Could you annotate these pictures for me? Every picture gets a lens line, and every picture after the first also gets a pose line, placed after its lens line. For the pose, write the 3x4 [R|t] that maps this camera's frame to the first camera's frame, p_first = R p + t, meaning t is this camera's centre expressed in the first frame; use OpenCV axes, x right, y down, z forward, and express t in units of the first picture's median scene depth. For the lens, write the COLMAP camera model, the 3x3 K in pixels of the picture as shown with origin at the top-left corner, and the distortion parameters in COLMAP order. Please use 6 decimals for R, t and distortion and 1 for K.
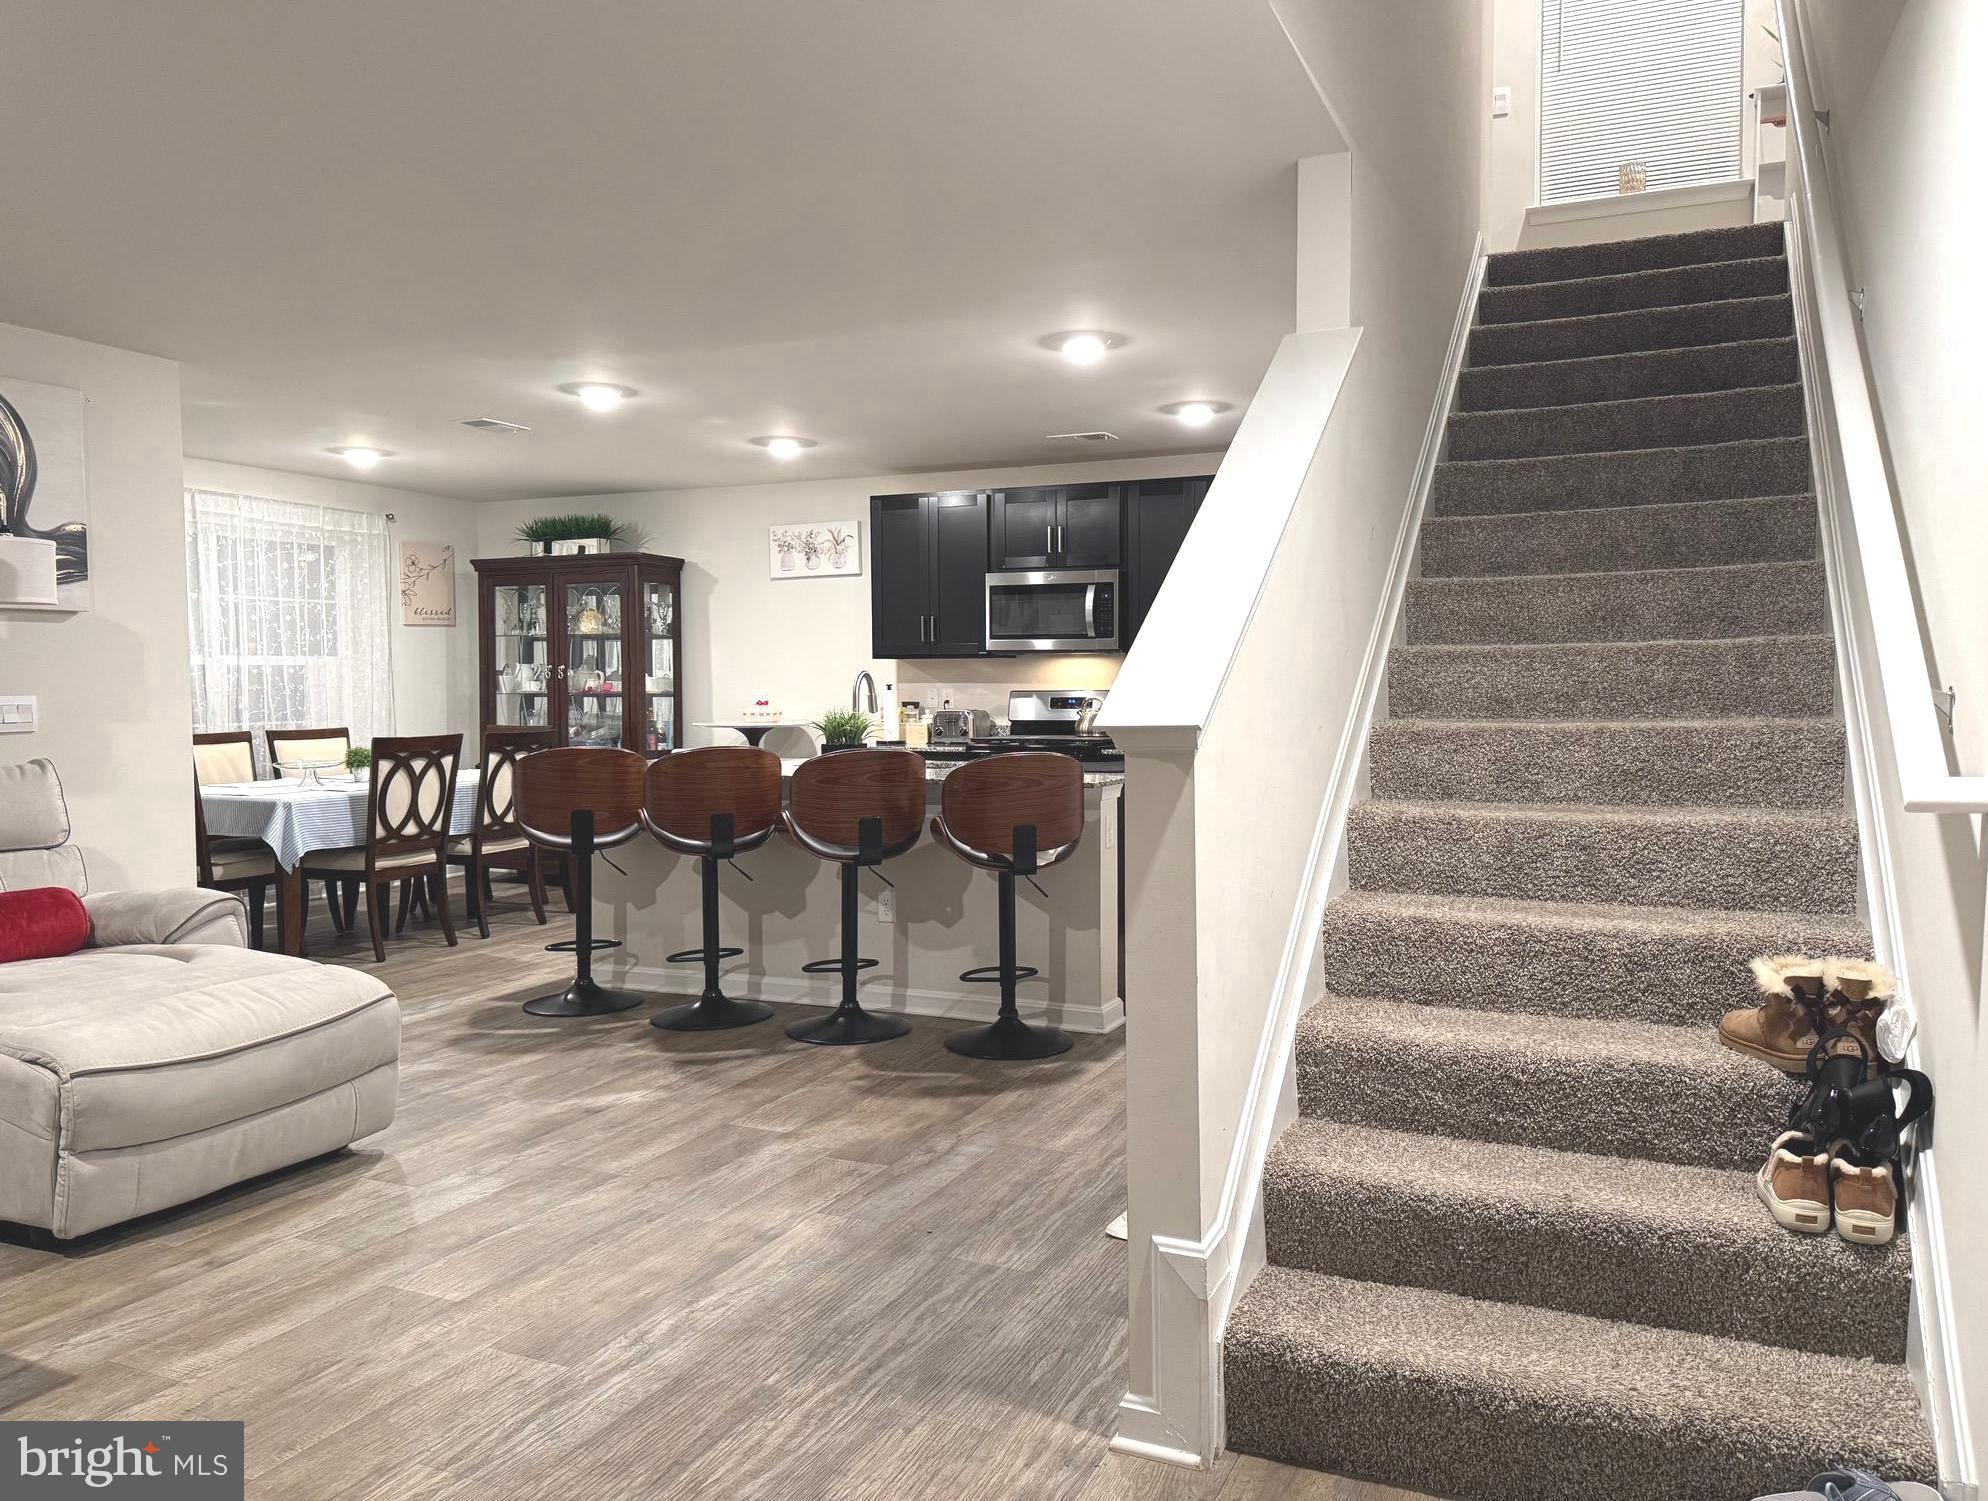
lens RADIAL K [[1443.2, 0, 1066.1], [0, 1443.2, 732.7], [0, 0, 1]] dist [0.007476, -0.017076]
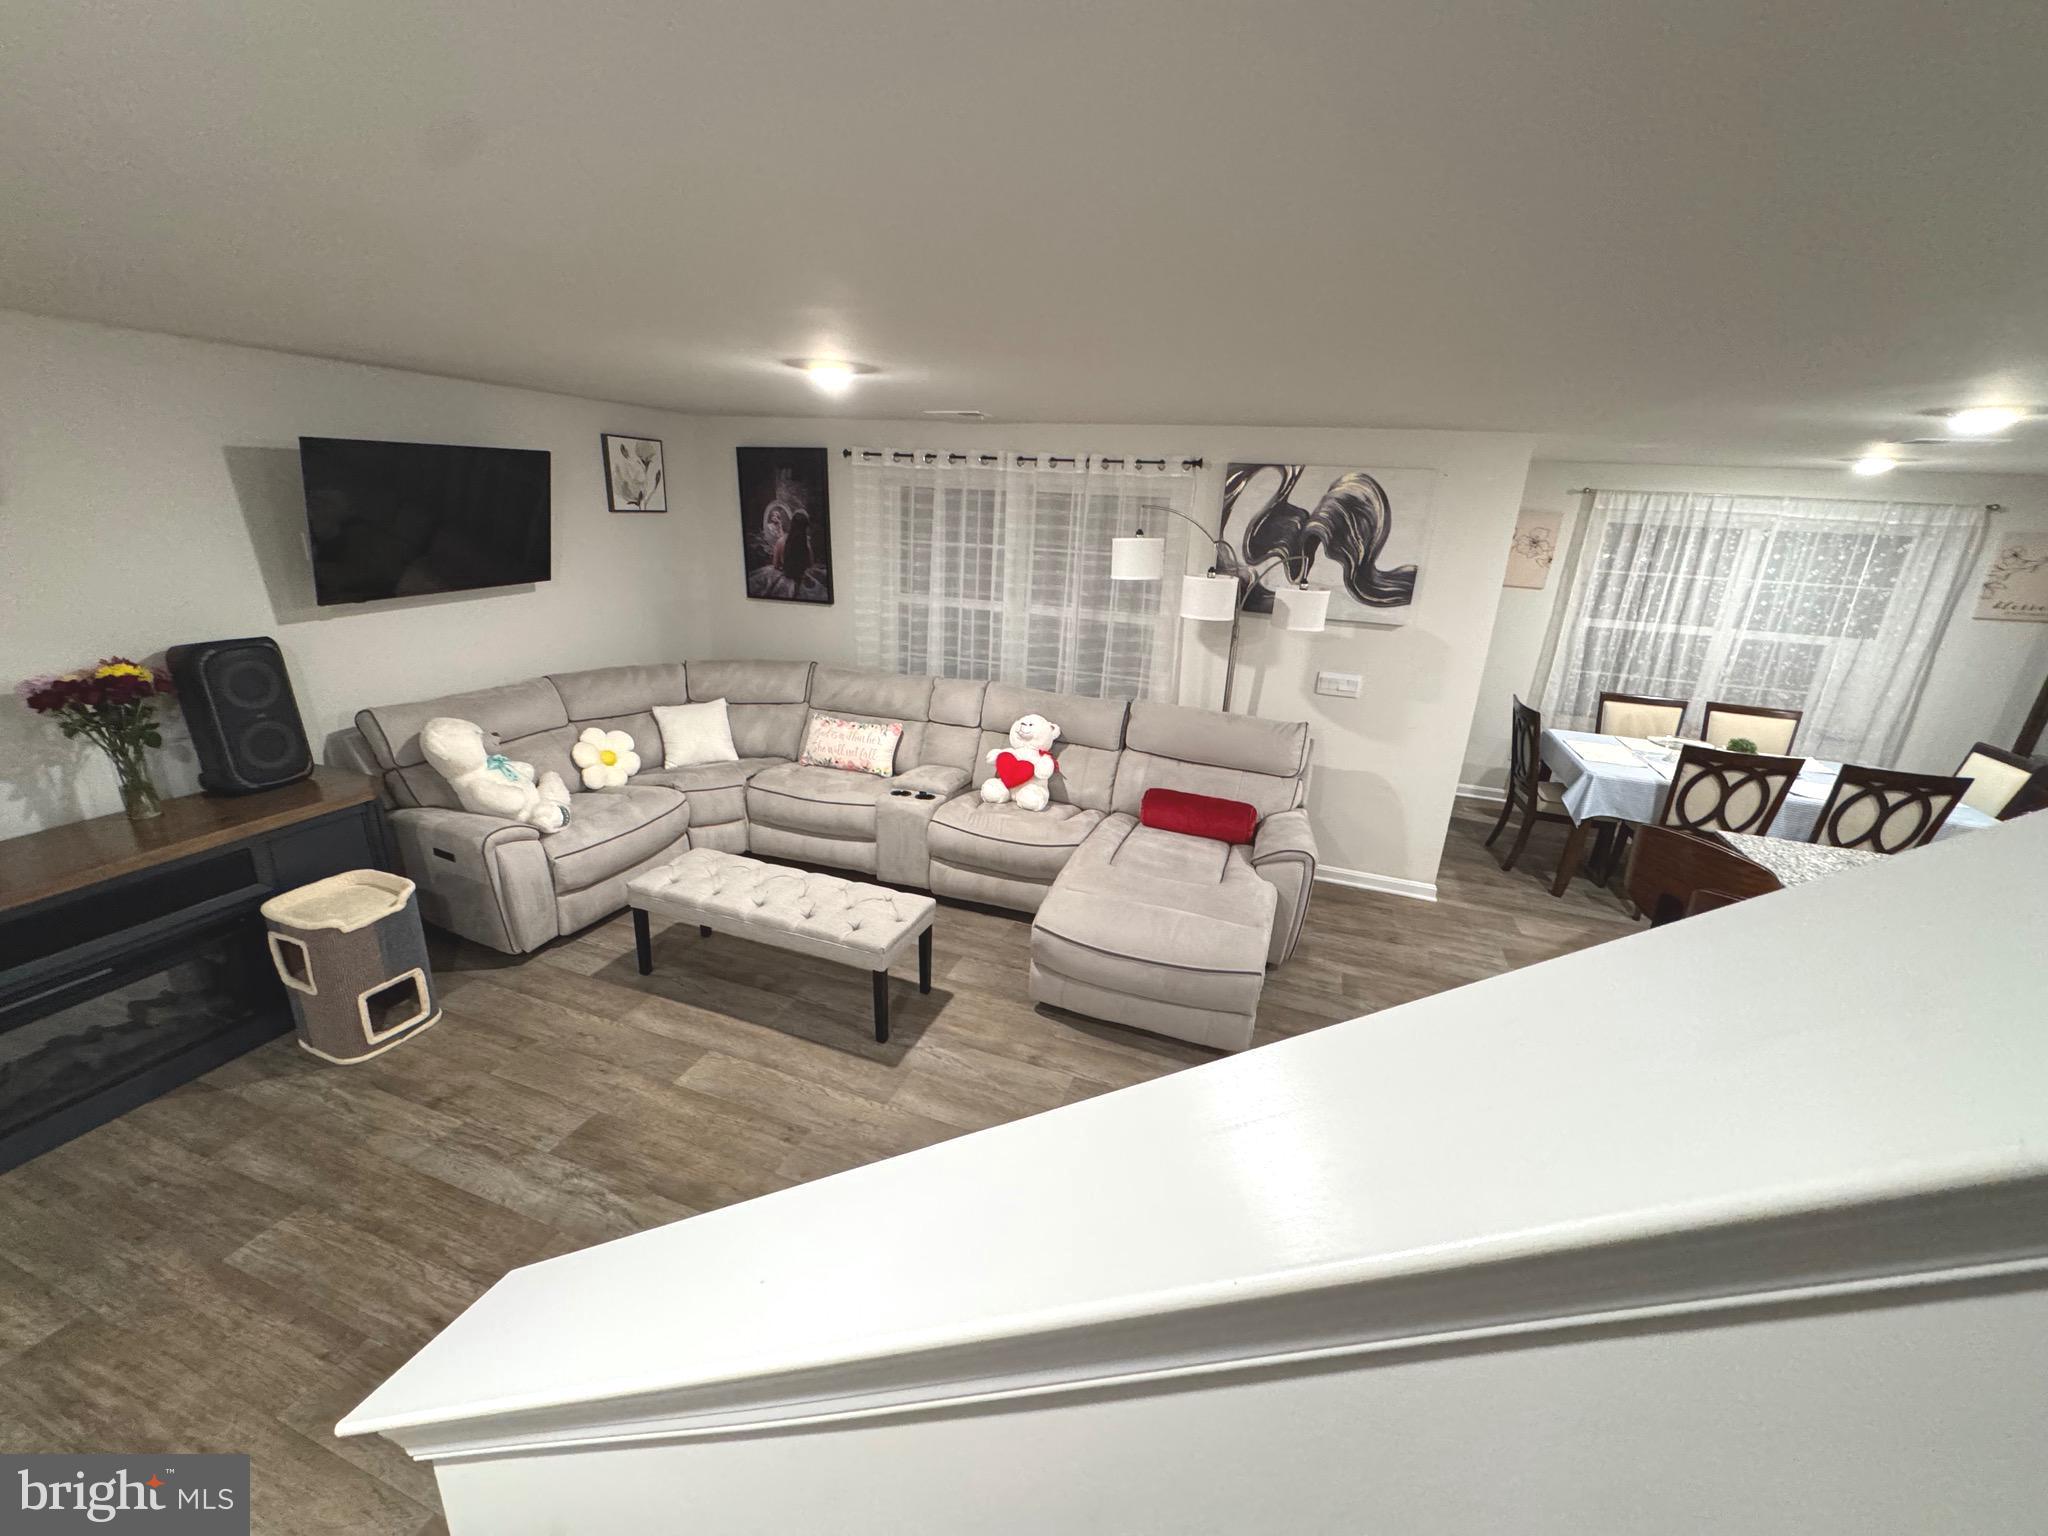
lens RADIAL K [[814.7, 0, 1021.8], [0, 814.7, 770.2], [0, 0, 1]] dist [-0.004893, 0.000927]
pose [[0.040889, 0.320647, -0.946316, 0.111415], [-0.083410, 0.944897, 0.316563, -0.130508], [0.995676, 0.065989, 0.065381, 0.414302]]
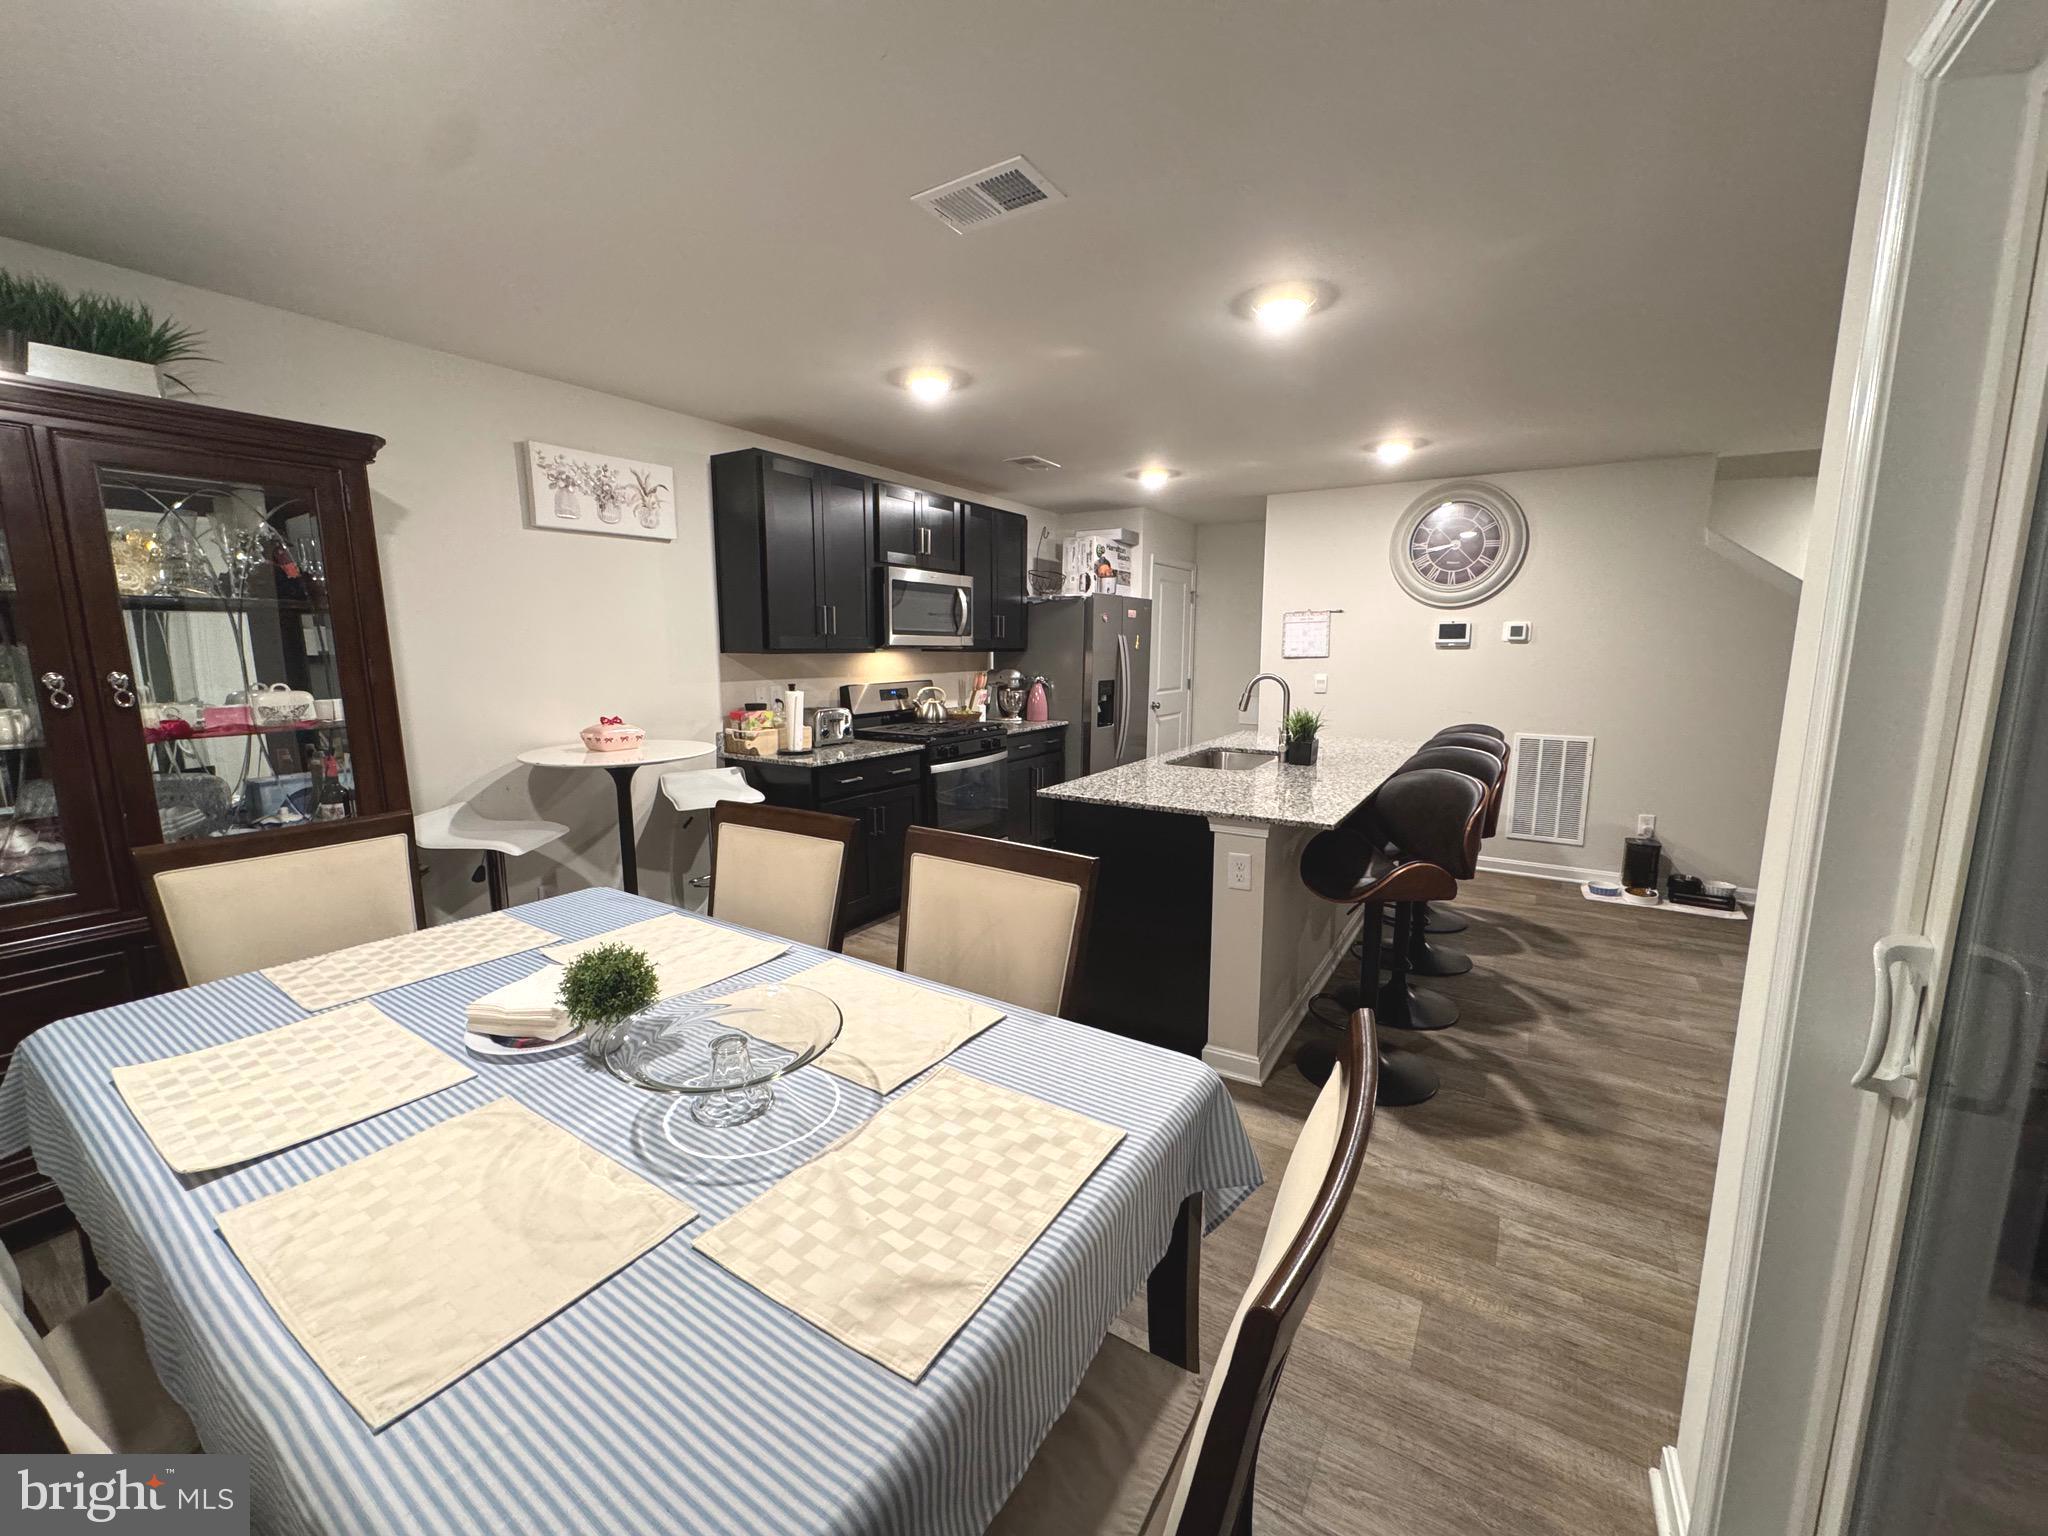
lens RADIAL K [[814.7, 0, 1022.0], [0, 814.7, 769.7], [0, 0, 1]] dist [-0.004893, 0.000927]
pose [[0.181135, -0.145061, 0.972701, -0.686174], [0.035117, 0.989385, 0.141010, -0.055484], [-0.982831, 0.008617, 0.184306, 0.929622]]
